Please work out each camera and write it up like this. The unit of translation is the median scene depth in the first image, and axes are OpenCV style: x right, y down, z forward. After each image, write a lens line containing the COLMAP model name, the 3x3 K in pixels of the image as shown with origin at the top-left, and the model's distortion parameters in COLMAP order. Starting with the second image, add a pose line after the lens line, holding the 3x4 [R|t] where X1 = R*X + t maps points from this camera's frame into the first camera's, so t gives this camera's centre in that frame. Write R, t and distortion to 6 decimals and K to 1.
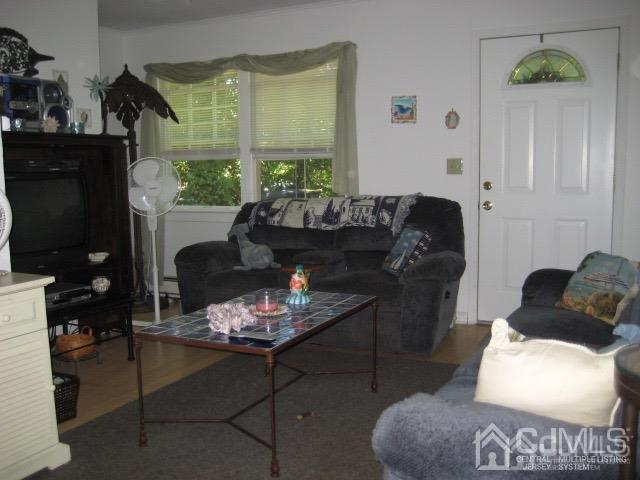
lens RADIAL K [[702.1, 0, 320.0], [0, 702.1, 240.0], [0, 0, 1]] dist [-0.088108, 0.023168]
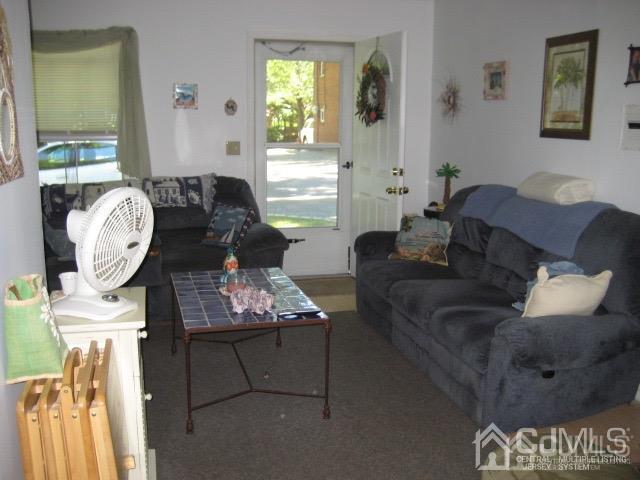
lens RADIAL K [[702.1, 0, 320.0], [0, 702.1, 240.0], [0, 0, 1]] dist [-0.088108, 0.023168]
pose [[0.740769, -0.098947, 0.664433, -0.489252], [0.055417, 0.994722, 0.086349, -0.048585], [-0.669470, -0.027144, 0.742343, 0.051317]]
